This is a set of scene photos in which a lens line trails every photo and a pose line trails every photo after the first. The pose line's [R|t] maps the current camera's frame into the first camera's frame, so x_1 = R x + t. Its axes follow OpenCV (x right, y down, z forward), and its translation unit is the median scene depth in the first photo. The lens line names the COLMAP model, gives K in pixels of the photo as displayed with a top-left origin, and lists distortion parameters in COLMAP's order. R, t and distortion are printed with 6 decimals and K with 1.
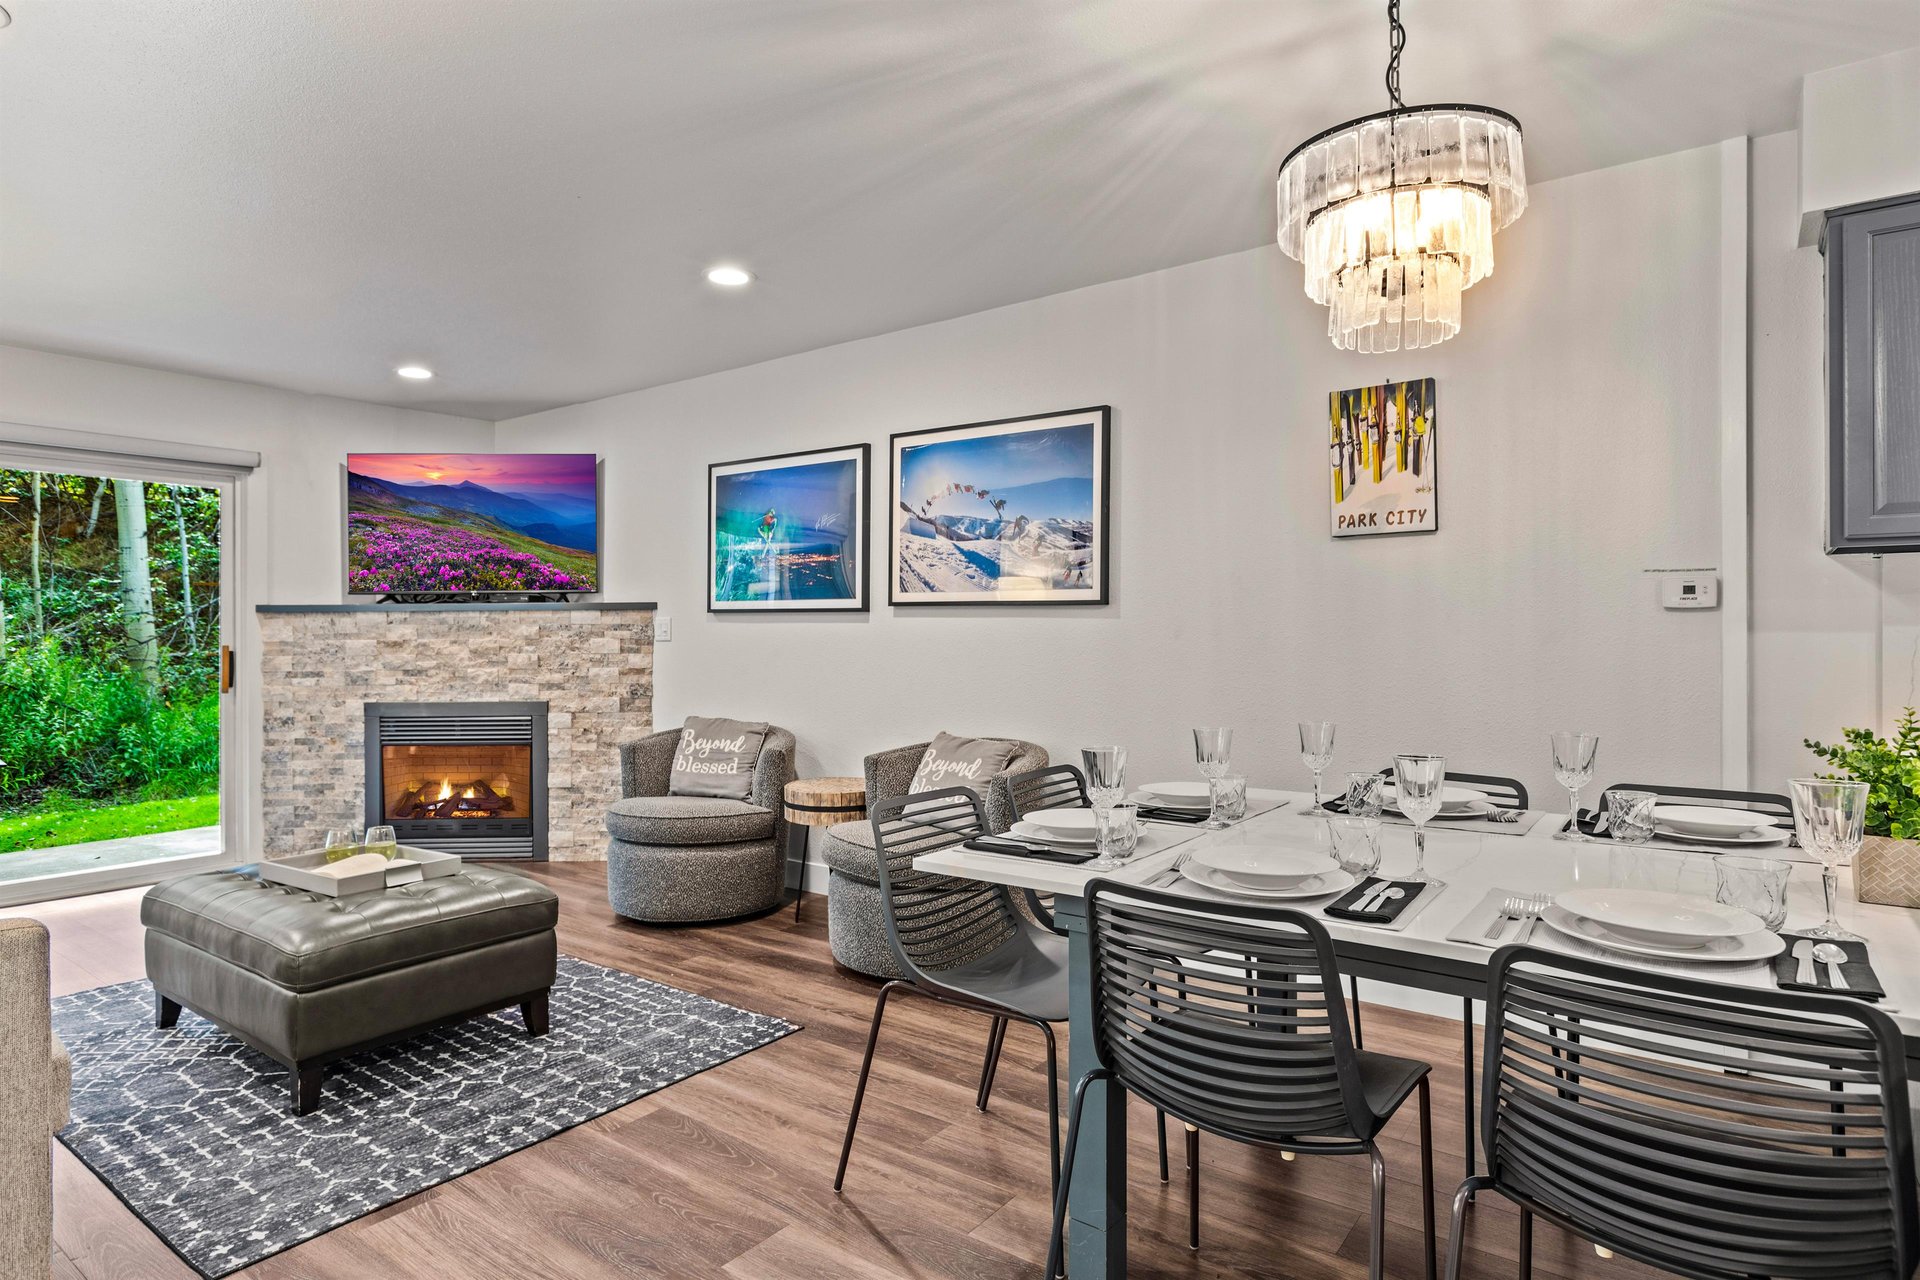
lens RADIAL K [[1061.7, 0, 963.3], [0, 1061.7, 627.5], [0, 0, 1]] dist [-0.006397, -0.000817]
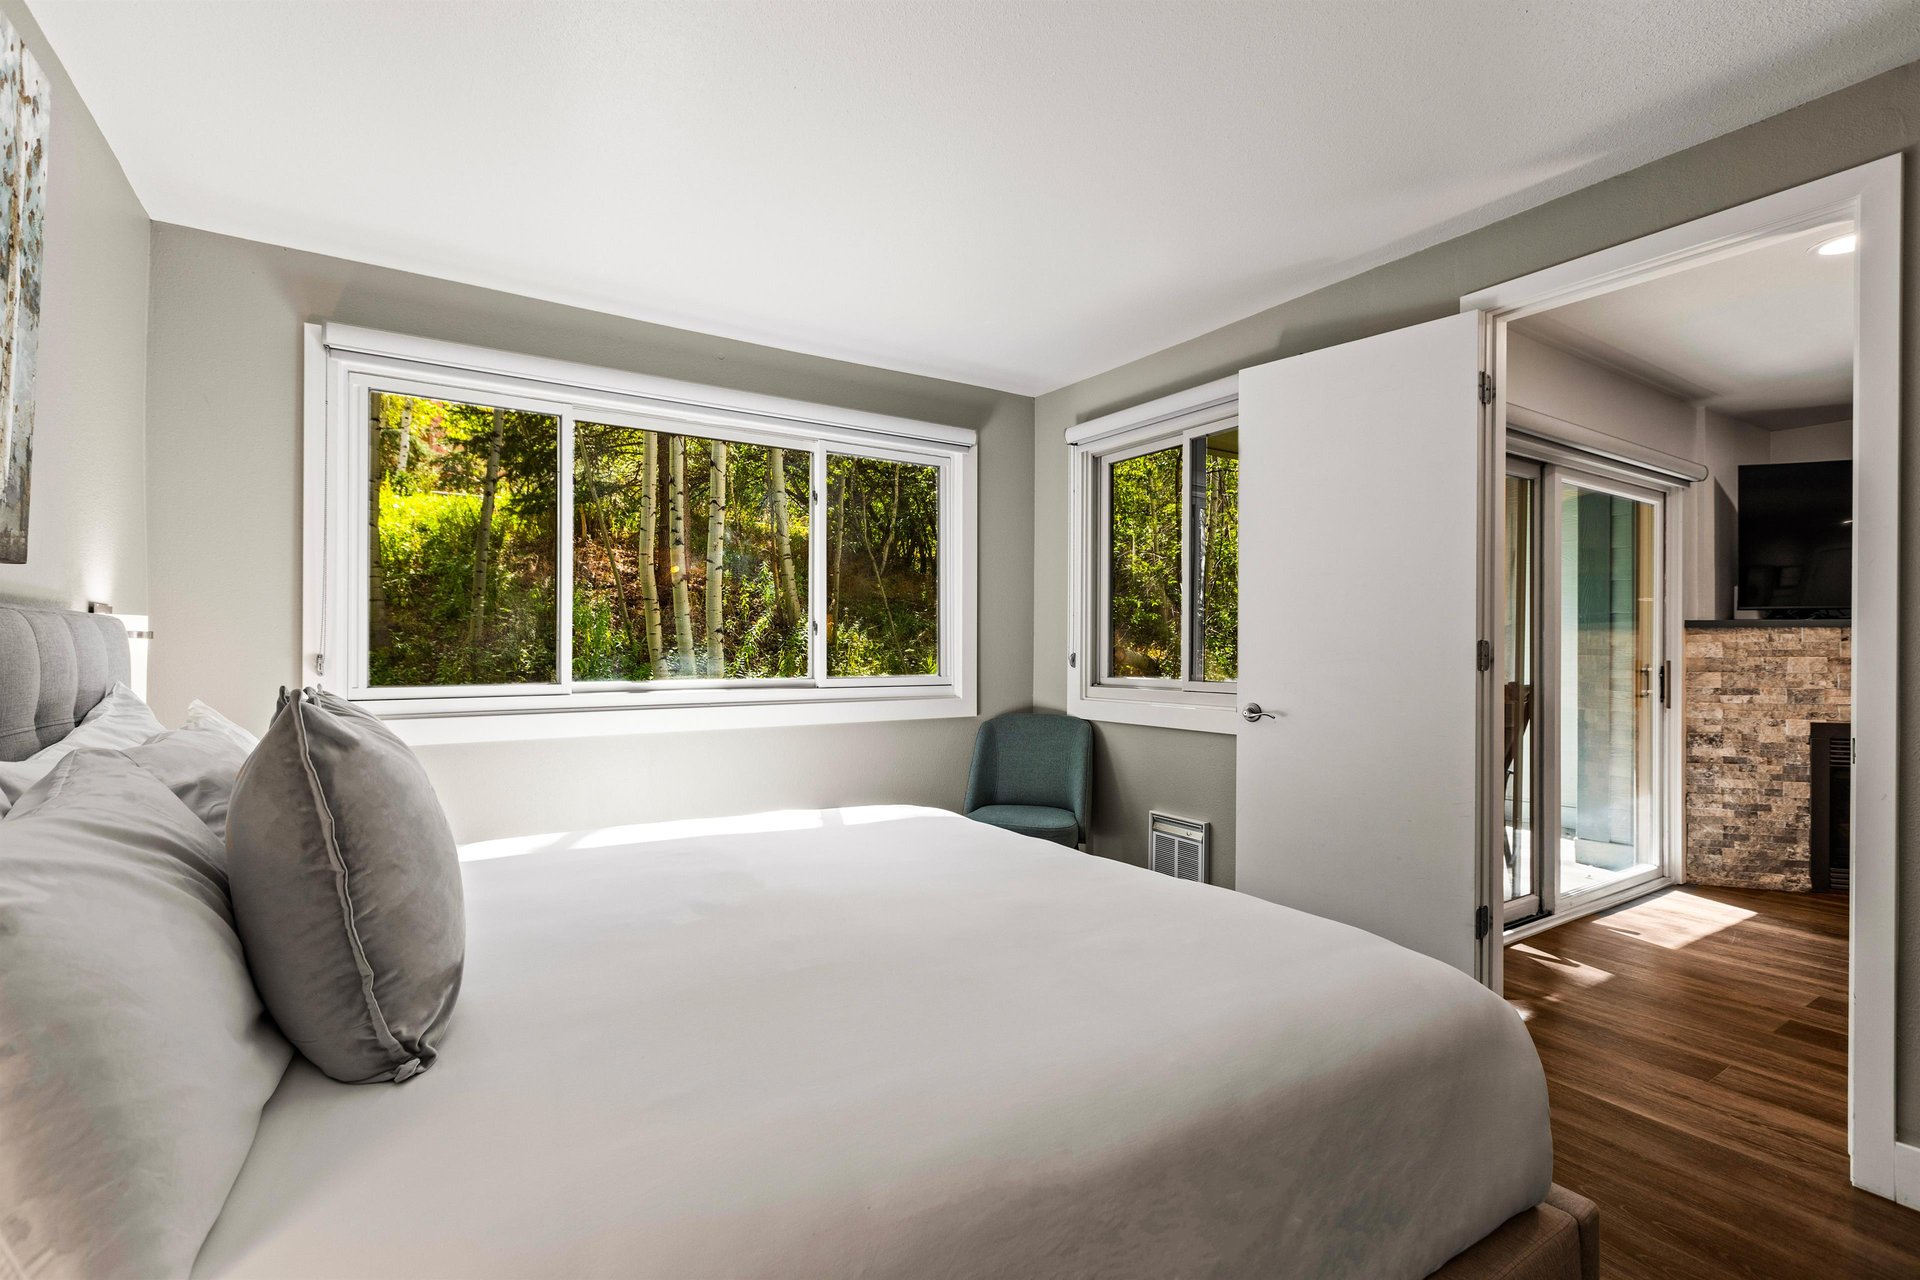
lens RADIAL K [[880.0, 0, 962.8], [0, 880.0, 639.2], [0, 0, 1]] dist [0.000610, 0.000047]
pose [[0.933345, 0.004008, -0.358959, -1.184656], [-0.004390, 0.999990, -0.000250, -0.000990], [0.358954, 0.001809, 0.933353, -0.019262]]
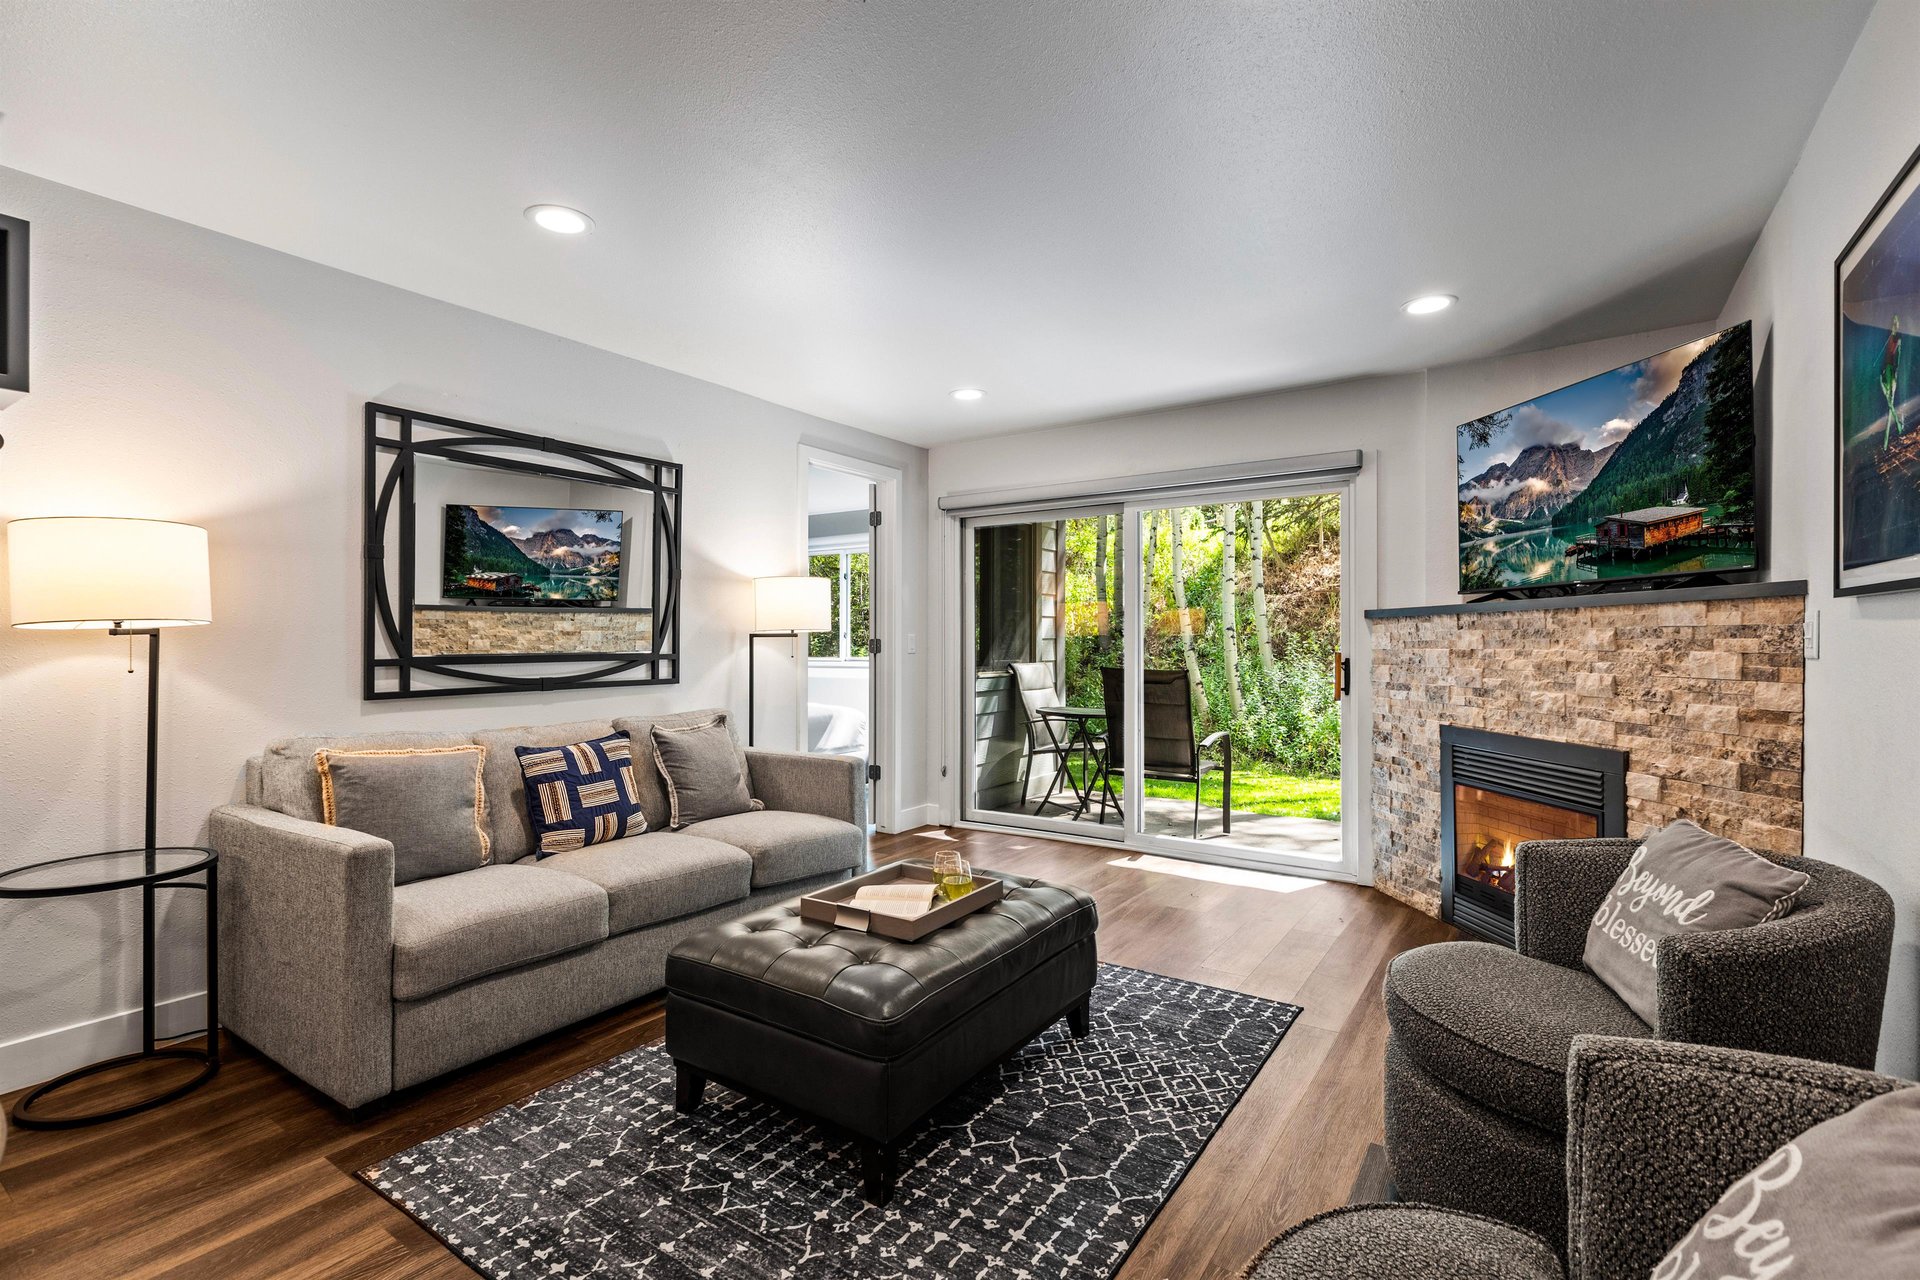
lens RADIAL K [[880.0, 0, 921.9], [0, 880.0, 642.0], [0, 0, 1]] dist [0.000610, 0.000047]
pose [[0.018720, 0.006150, -0.999806, 0.134841], [0.006162, 0.999961, 0.006266, -0.000400], [0.999806, -0.006278, 0.018681, 0.694304]]
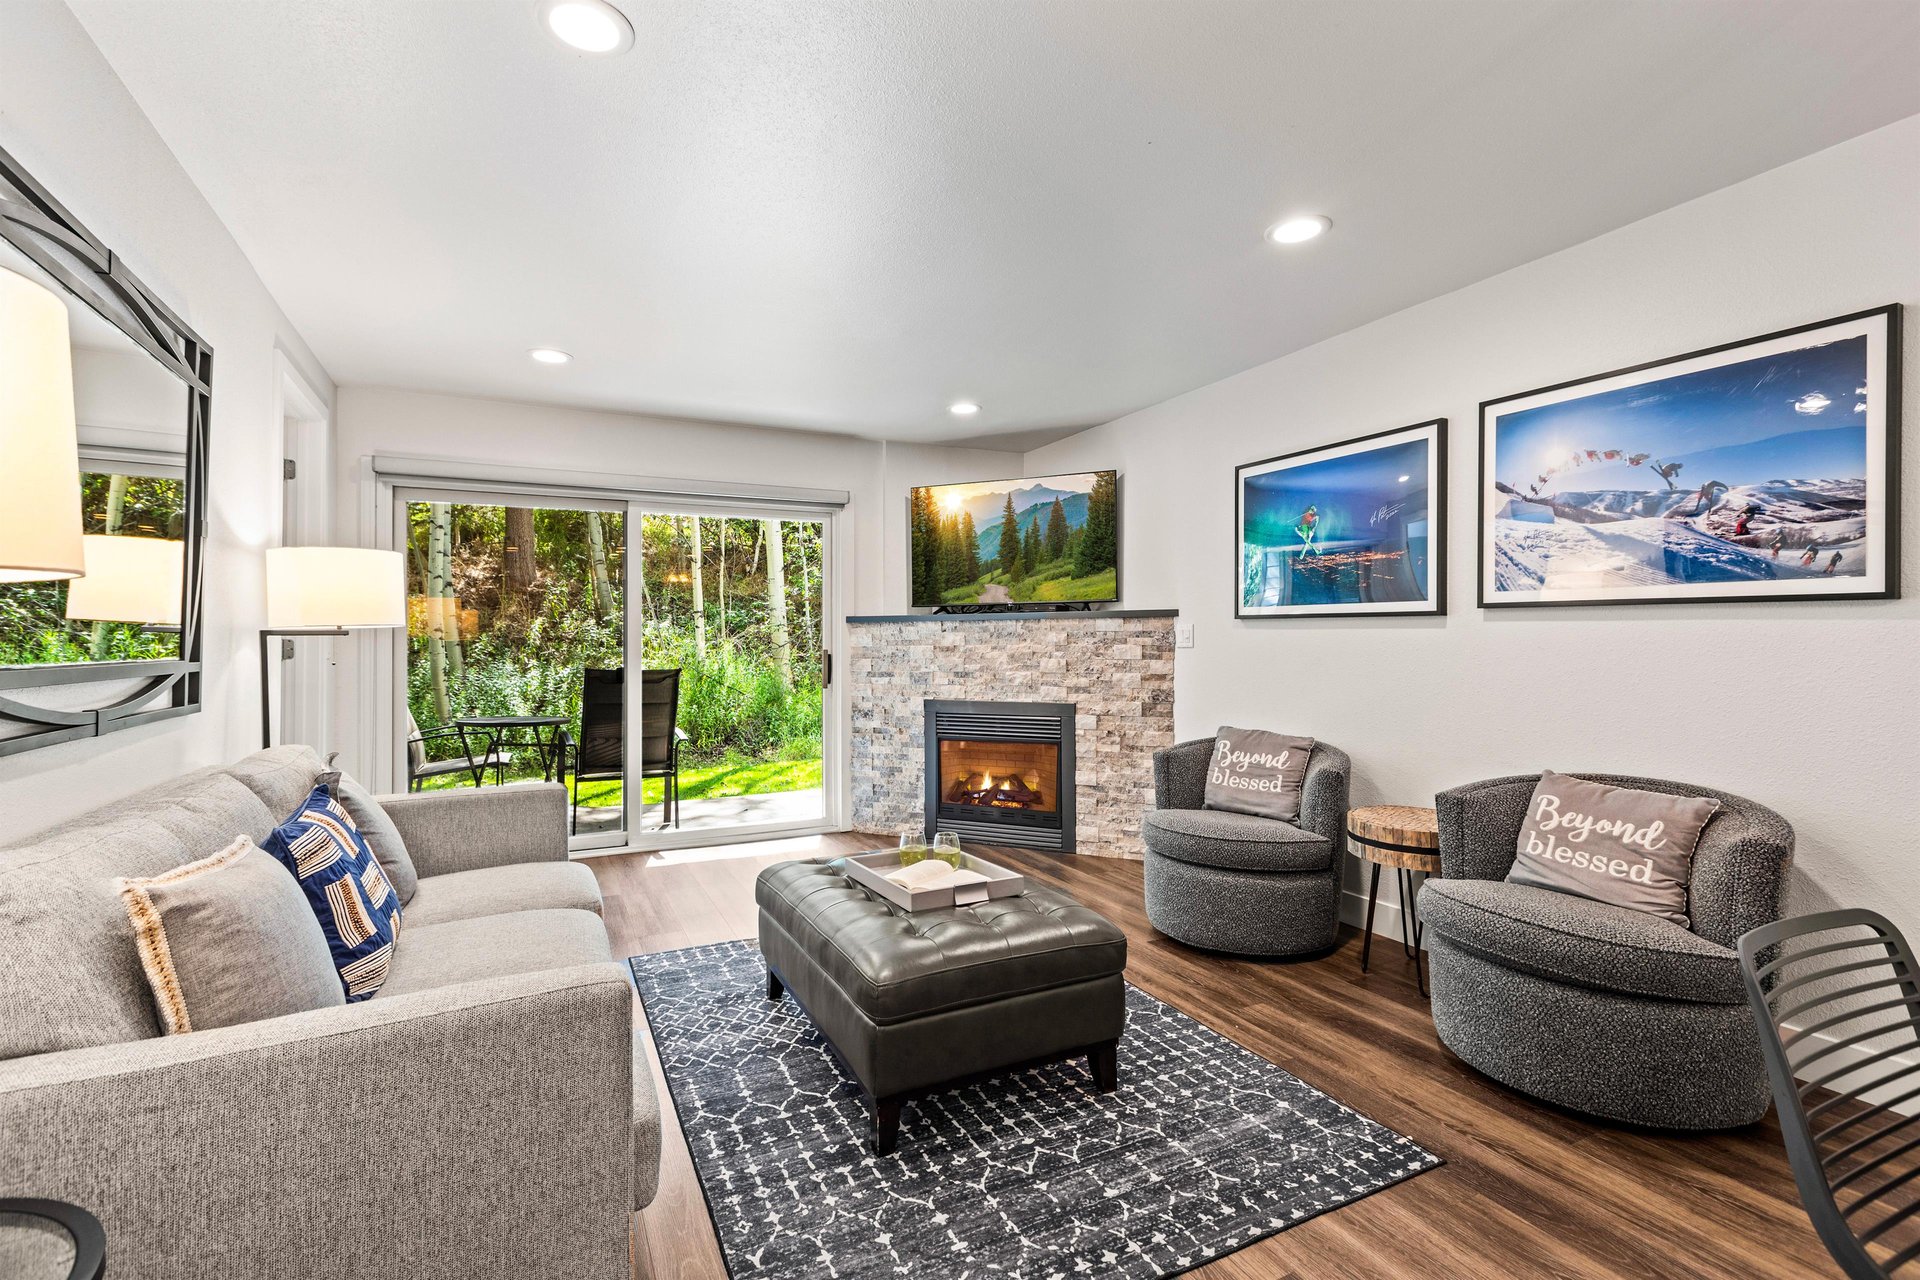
lens RADIAL K [[870.3, 0, 945.0], [0, 870.3, 632.4], [0, 0, 1]] dist [0.005066, -0.000099]
pose [[0.886863, -0.003276, -0.462021, -0.122512], [0.002128, 0.999993, -0.003007, -0.000040], [0.462027, 0.001684, 0.886864, 0.192754]]
